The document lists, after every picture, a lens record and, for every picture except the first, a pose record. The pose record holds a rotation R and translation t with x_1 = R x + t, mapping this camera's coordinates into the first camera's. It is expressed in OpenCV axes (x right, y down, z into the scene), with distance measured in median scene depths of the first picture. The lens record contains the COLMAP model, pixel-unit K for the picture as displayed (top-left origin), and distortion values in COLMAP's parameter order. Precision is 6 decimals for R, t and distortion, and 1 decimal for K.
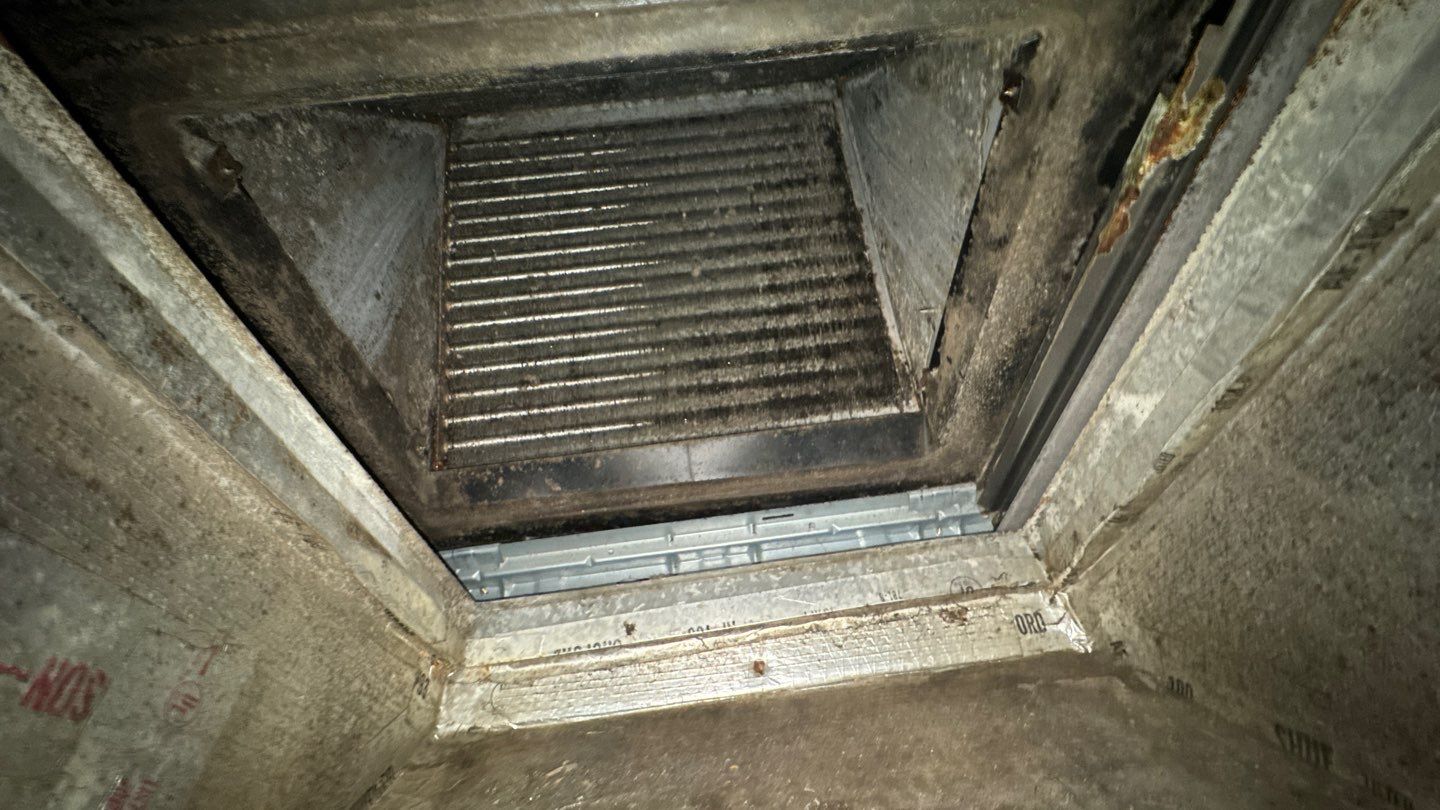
lens RADIAL K [[579.2, 0, 721.2], [0, 579.2, 411.7], [0, 0, 1]] dist [-0.004884, 0.000975]
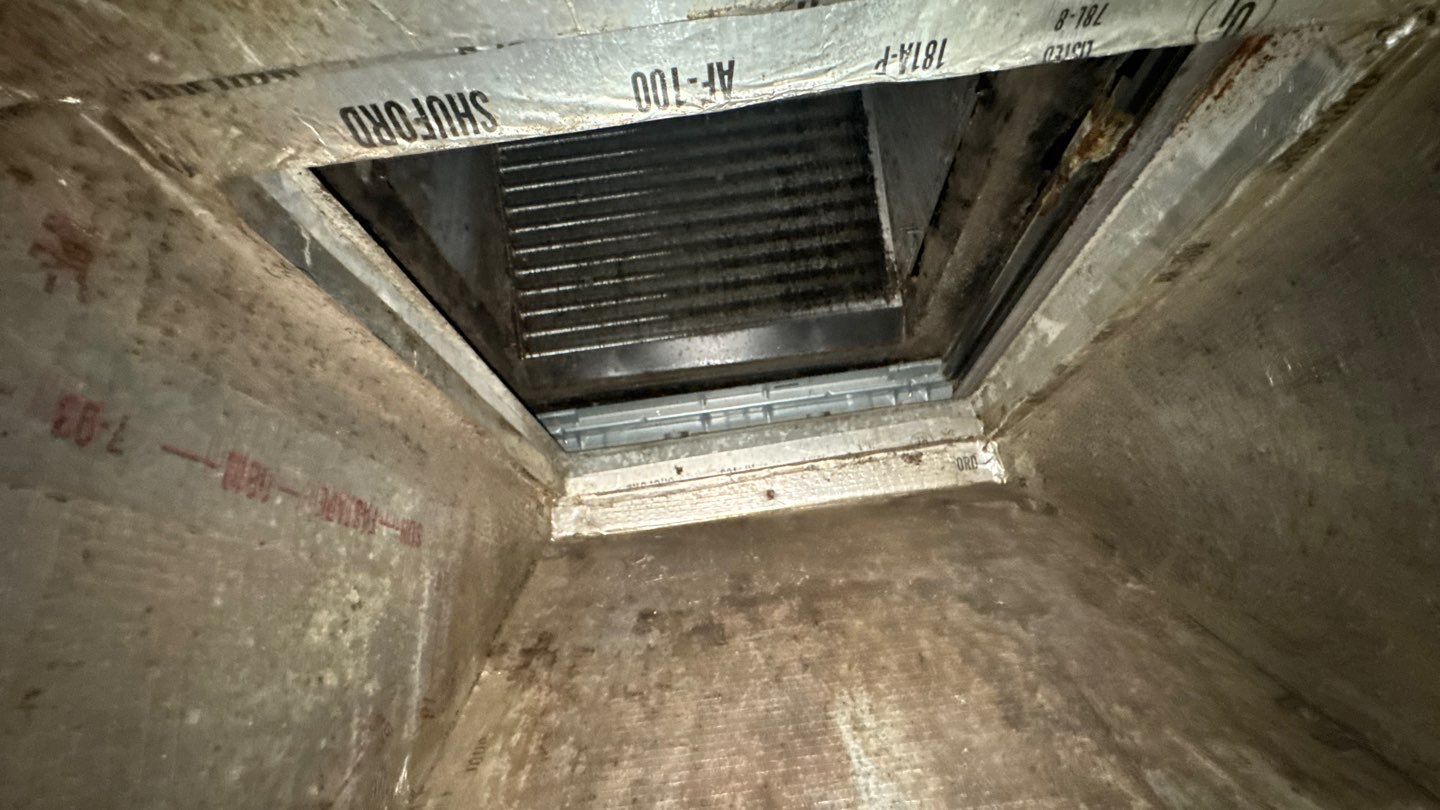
lens RADIAL K [[579.2, 0, 722.3], [0, 579.2, 410.8], [0, 0, 1]] dist [-0.004884, 0.000975]
pose [[0.999926, -0.009438, -0.007626, -0.040894], [0.011388, 0.946864, 0.321433, -0.210135], [0.004188, -0.321496, 0.946902, -0.281945]]
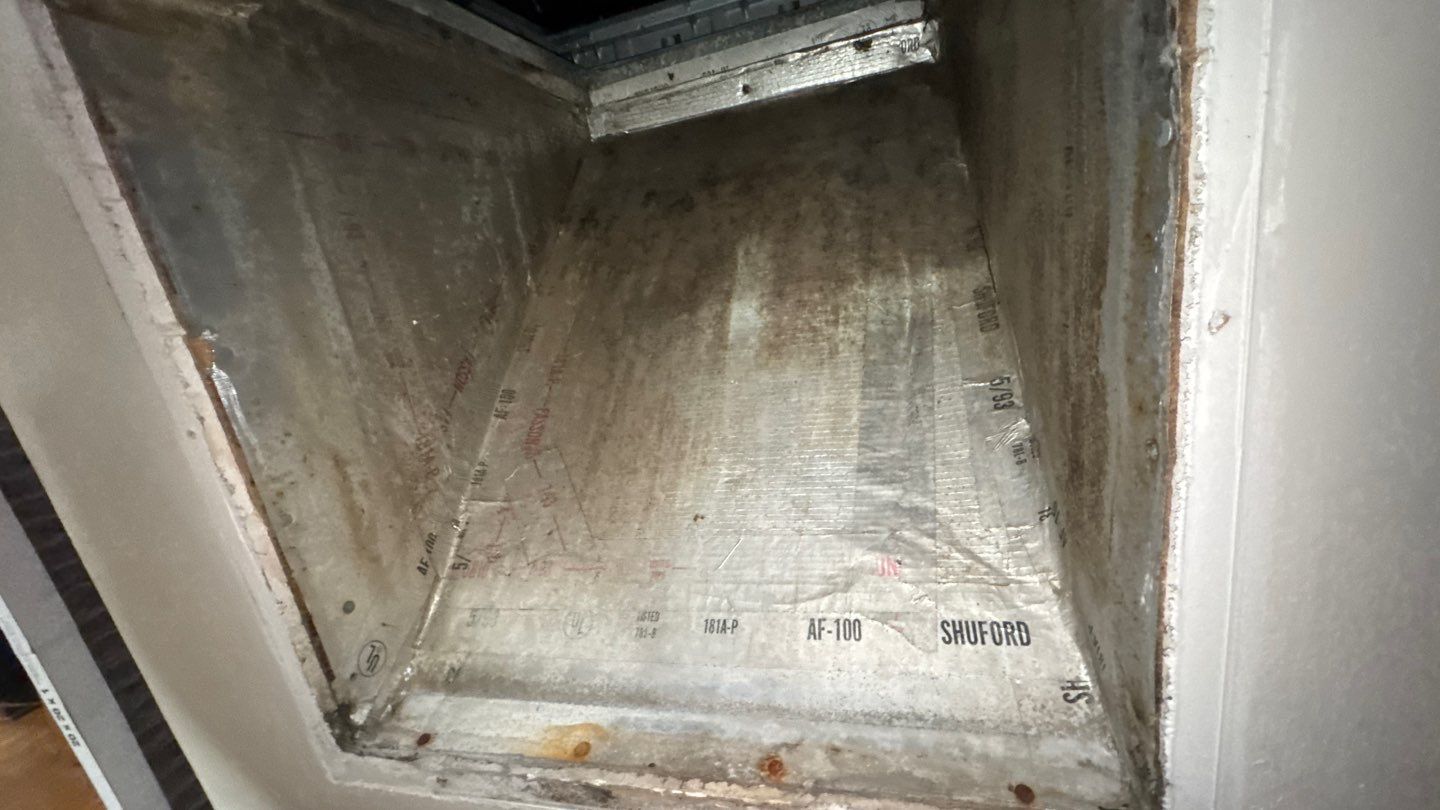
lens RADIAL K [[579.2, 0, 727.0], [0, 579.2, 408.9], [0, 0, 1]] dist [-0.004884, 0.000975]
pose [[0.979914, 0.010580, -0.199141, 0.374307], [0.167611, 0.497379, 0.851188, -0.600045], [0.108054, -0.867469, 0.485615, -0.734300]]
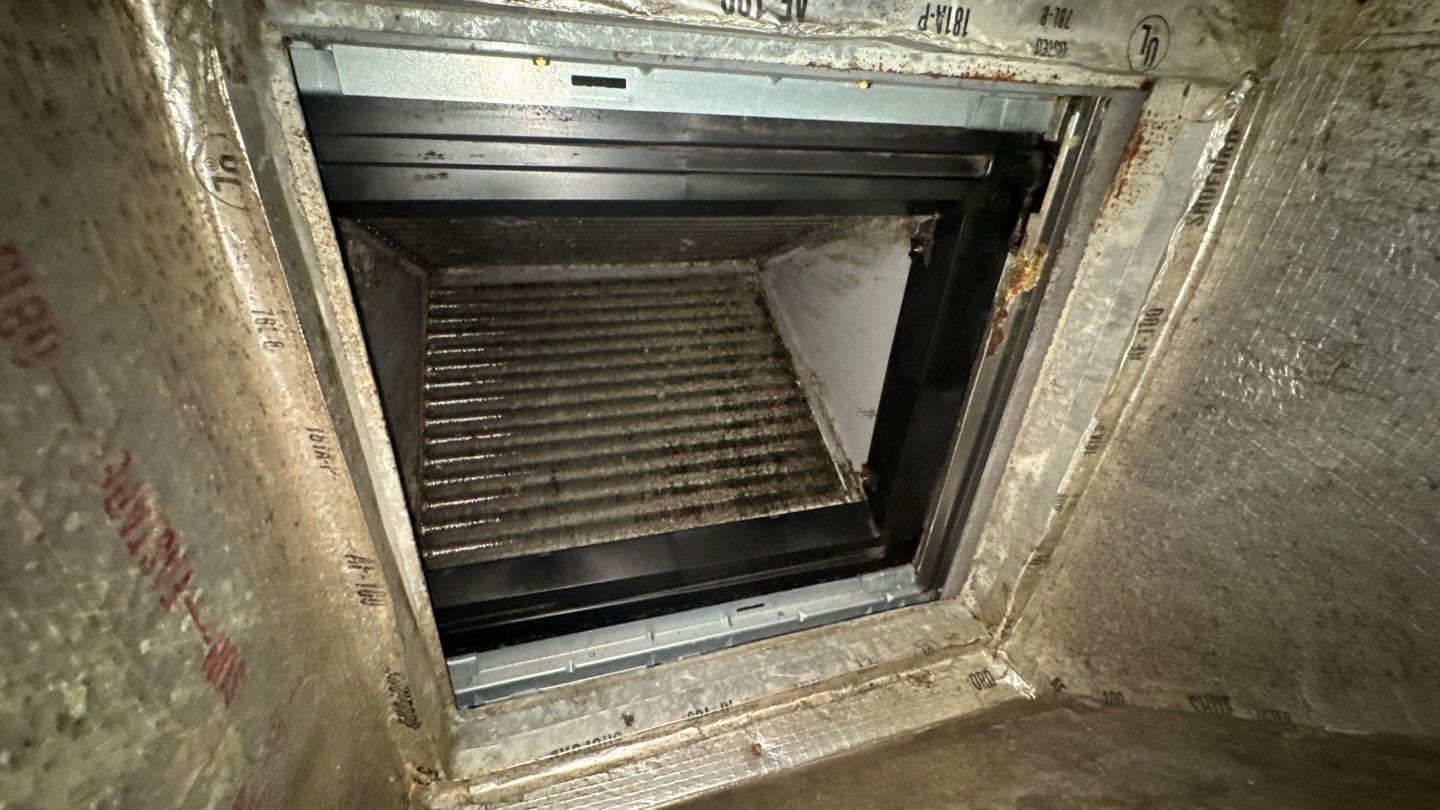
lens RADIAL K [[579.2, 0, 720.4], [0, 579.2, 413.2], [0, 0, 1]] dist [-0.004884, 0.000975]
pose [[0.976725, 0.001480, 0.214492, -0.214664], [0.063317, 0.953428, -0.294902, 0.174289], [-0.204939, 0.301619, 0.931142, -0.107828]]
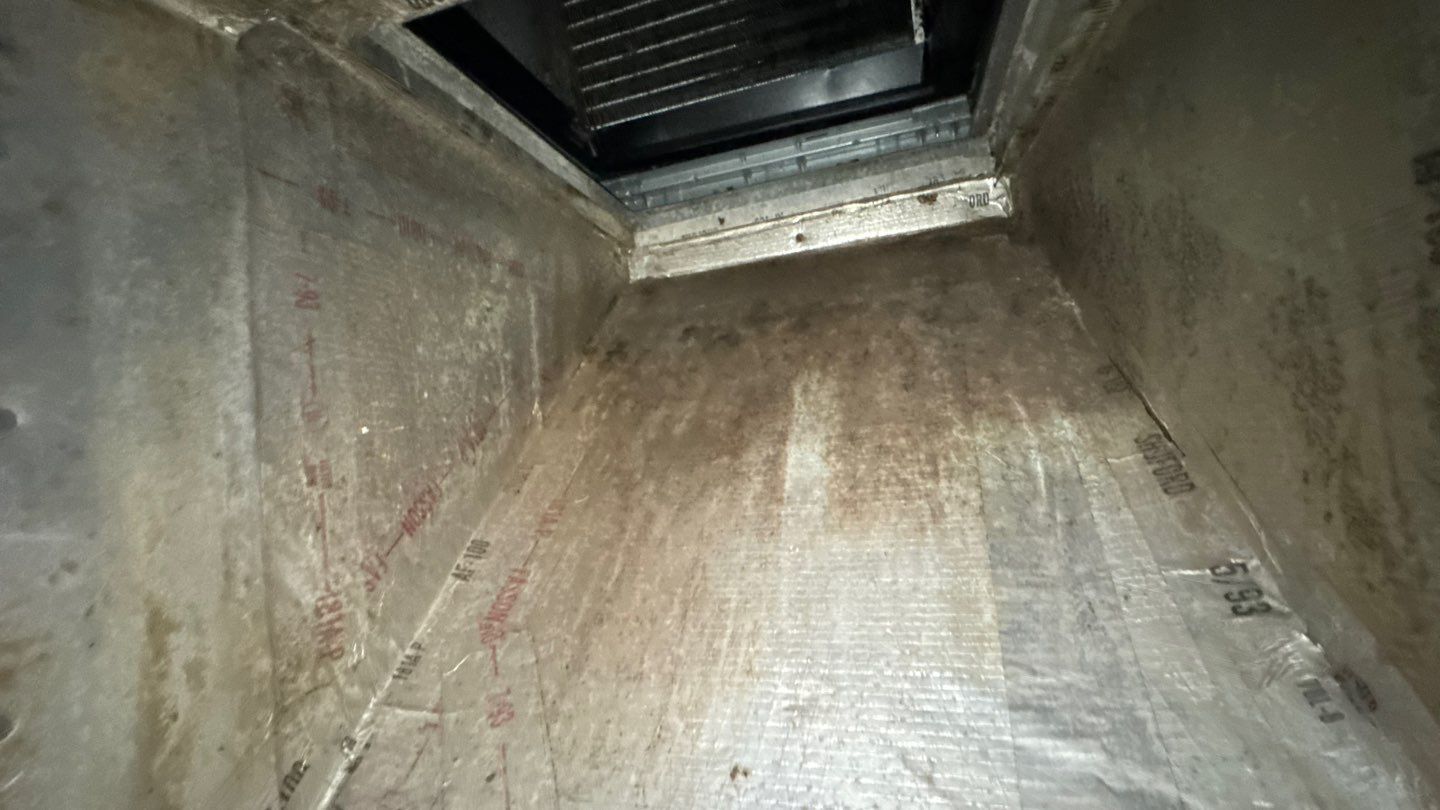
lens RADIAL K [[579.2, 0, 724.4], [0, 579.2, 404.3], [0, 0, 1]] dist [-0.004884, 0.000975]
pose [[0.974395, 0.007458, -0.224717, 0.233428], [0.142126, 0.754016, 0.641295, -0.305796], [0.174223, -0.656814, 0.733650, -0.594937]]
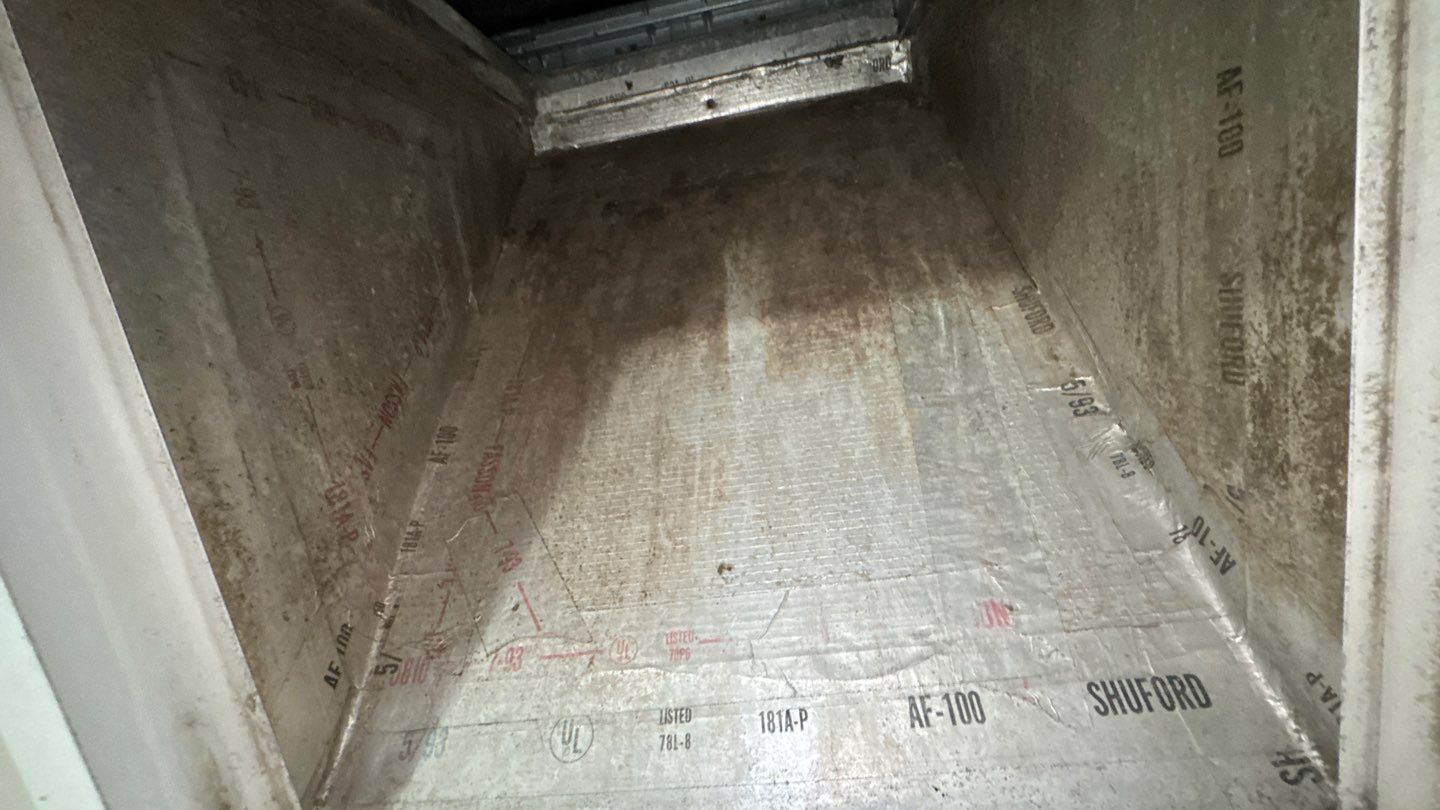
lens RADIAL K [[579.2, 0, 726.5], [0, 579.2, 403.8], [0, 0, 1]] dist [-0.004884, 0.000975]
pose [[0.998176, -0.039715, -0.045462, 0.152589], [0.060111, 0.584636, 0.809066, -0.399503], [-0.005554, -0.810323, 0.585957, -0.680351]]
